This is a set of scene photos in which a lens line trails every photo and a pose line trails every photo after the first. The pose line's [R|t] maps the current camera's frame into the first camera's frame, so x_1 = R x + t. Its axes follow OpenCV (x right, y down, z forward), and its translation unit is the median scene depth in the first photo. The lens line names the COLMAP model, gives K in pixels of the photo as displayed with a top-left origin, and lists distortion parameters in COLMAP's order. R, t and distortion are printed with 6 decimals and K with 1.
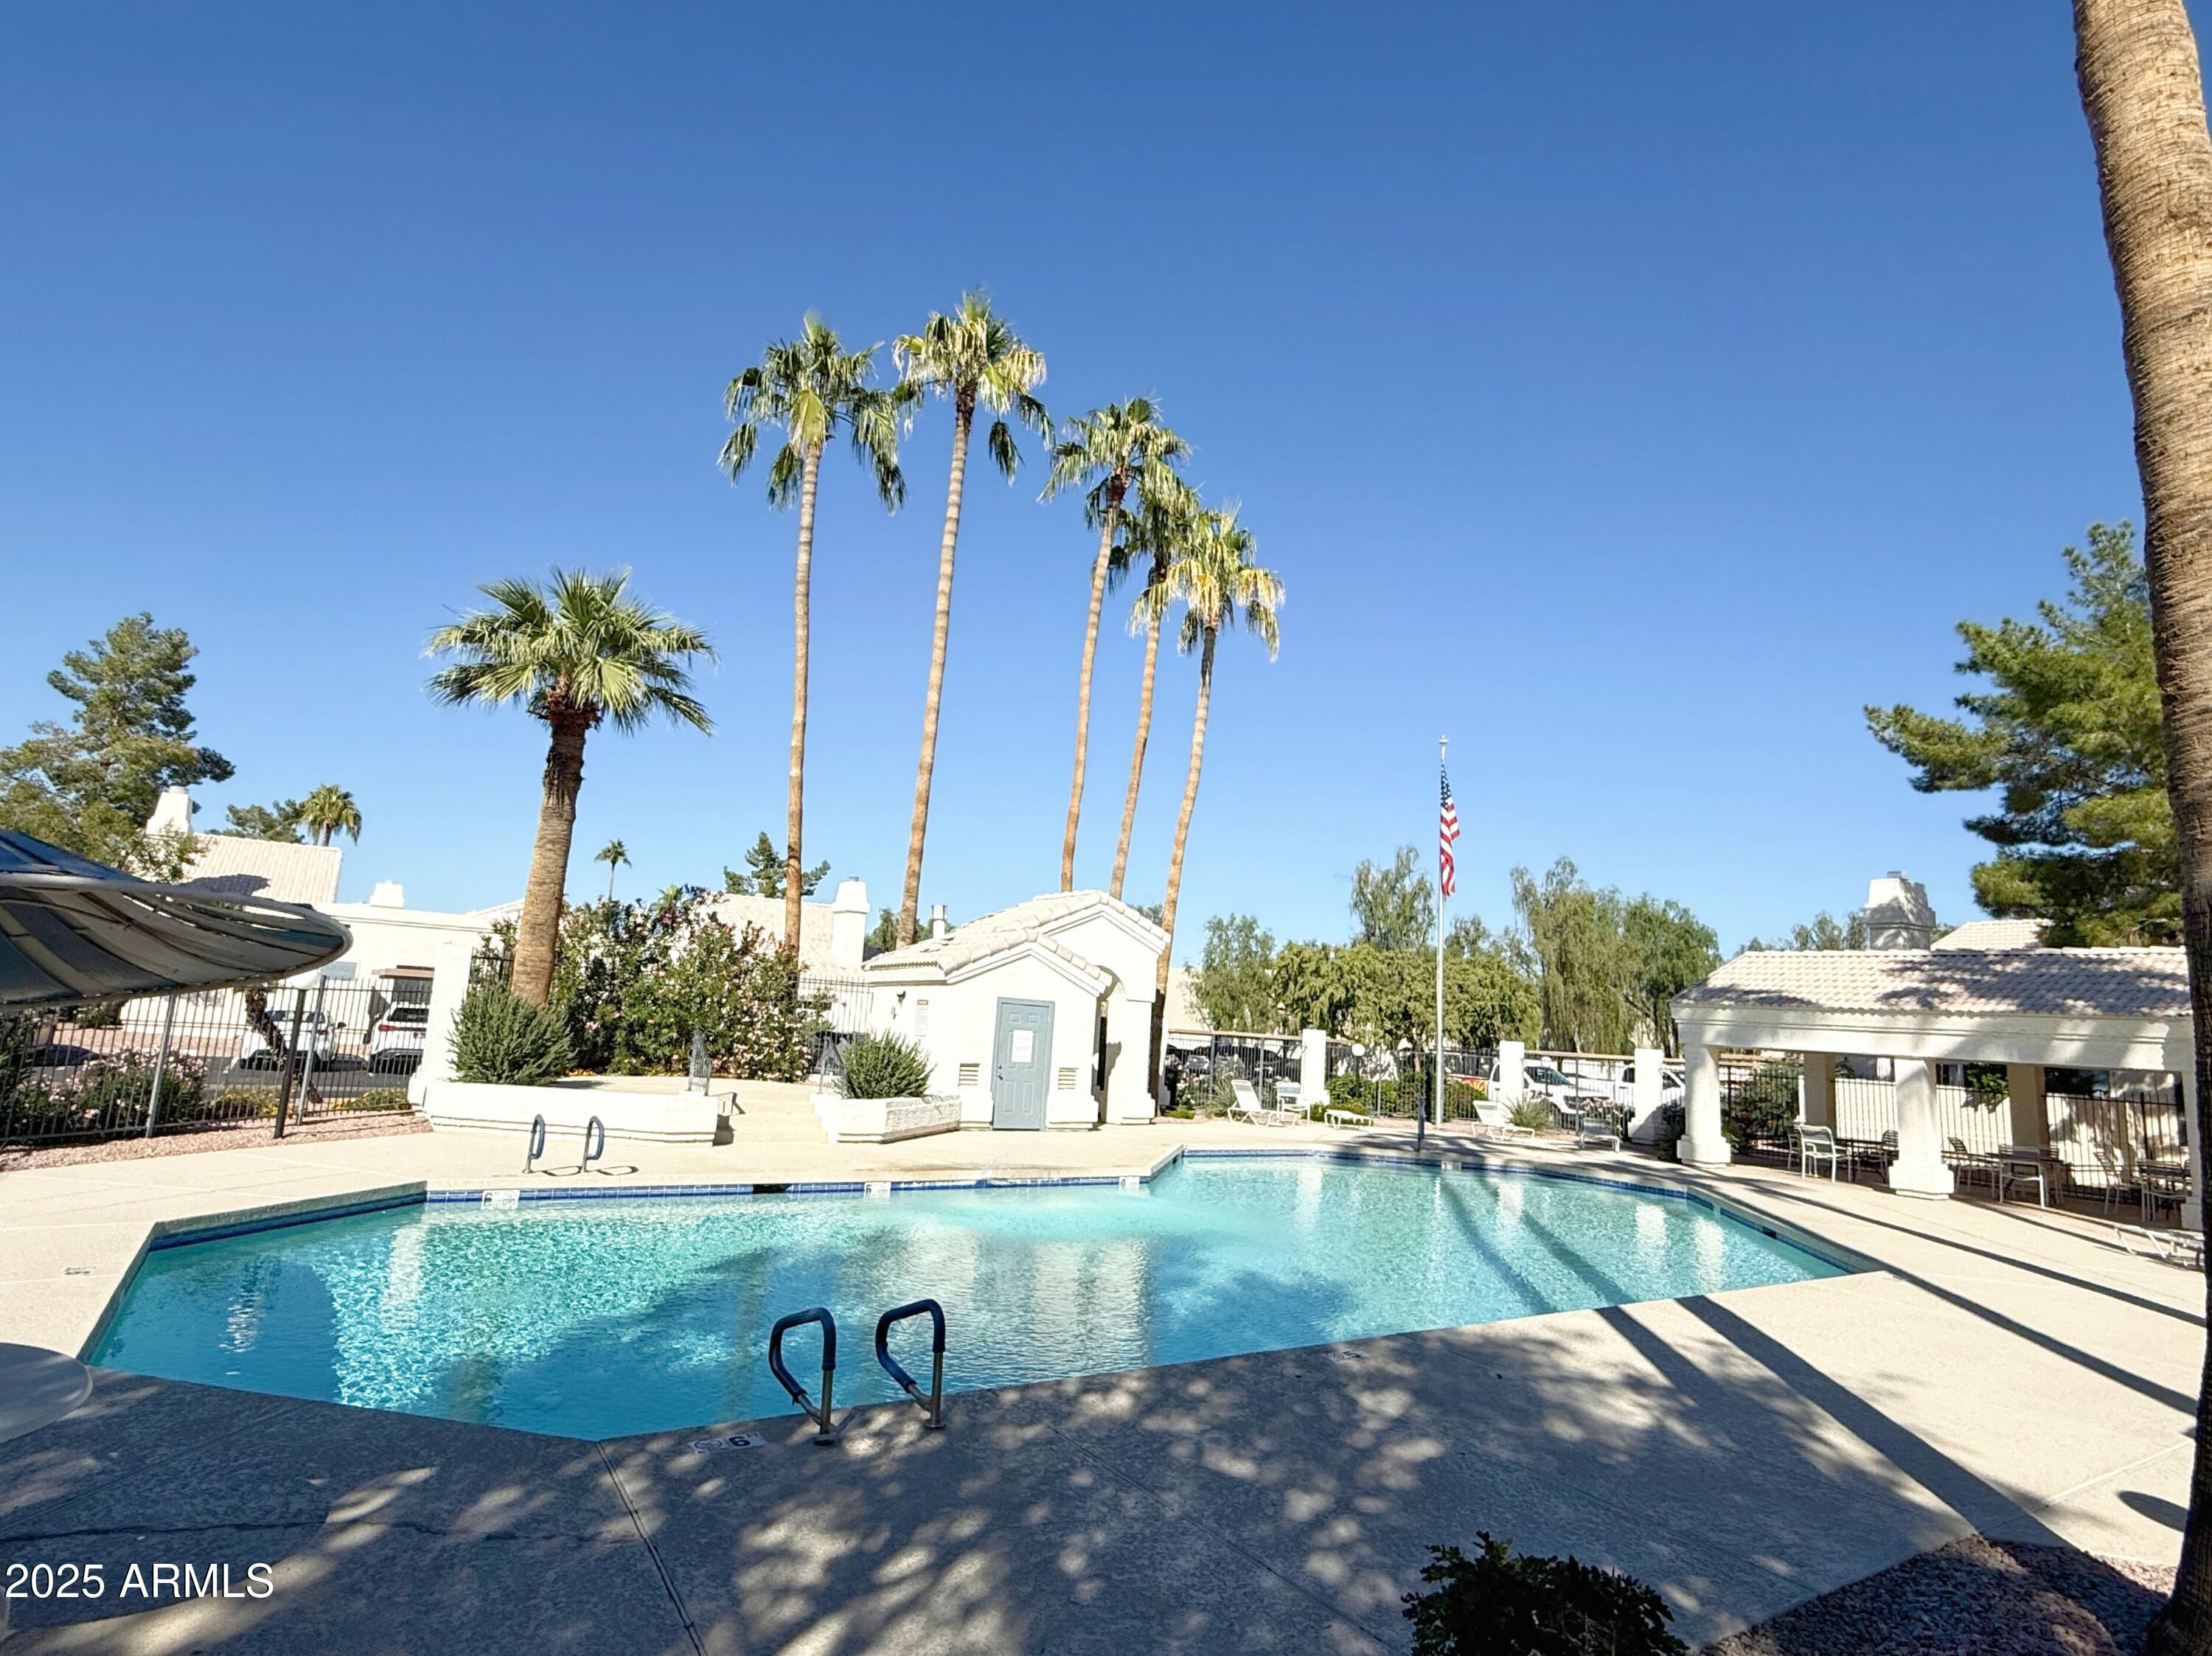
lens RADIAL K [[1116.0, 0, 1110.4], [0, 1116.0, 840.8], [0, 0, 1]] dist [-0.001137, 0.000731]
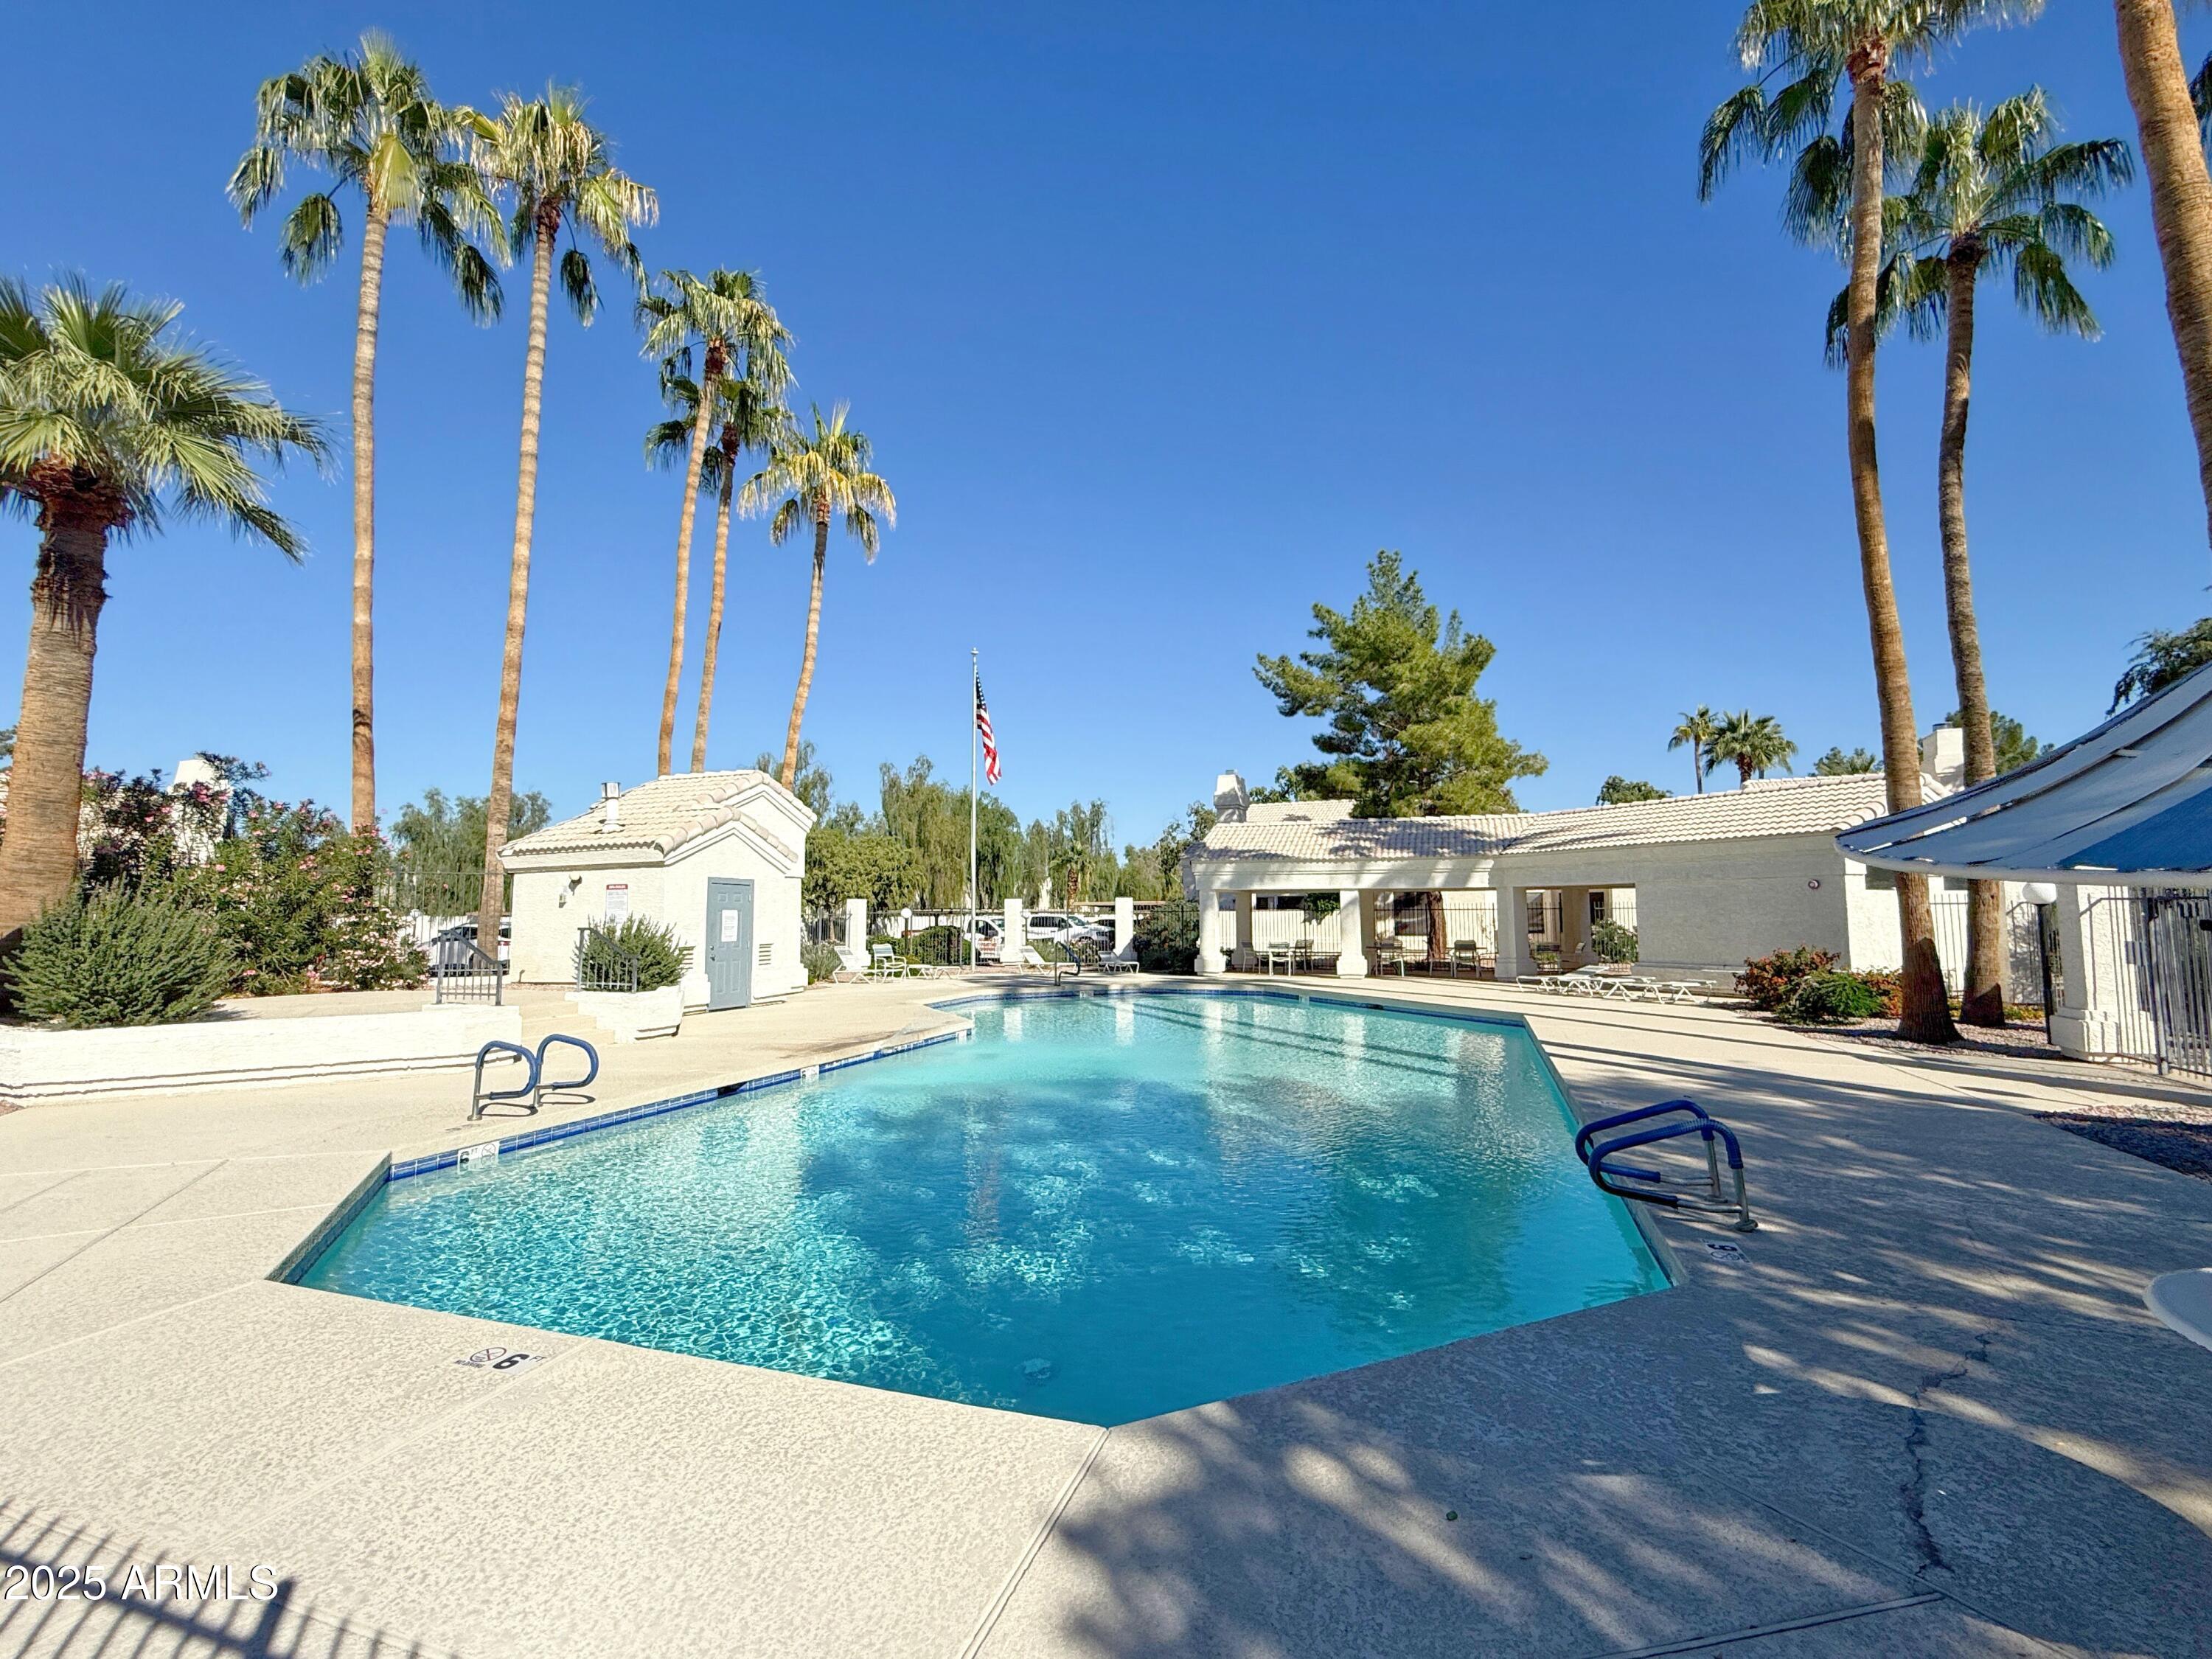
lens RADIAL K [[946.4, 0, 1106.0], [0, 946.4, 829.5], [0, 0, 1]] dist [-0.001483, -0.000130]
pose [[0.822986, -0.016483, 0.567823, -0.246892], [-0.037139, 0.995879, 0.082737, 0.015367], [-0.566847, -0.089180, 0.818982, 0.116593]]
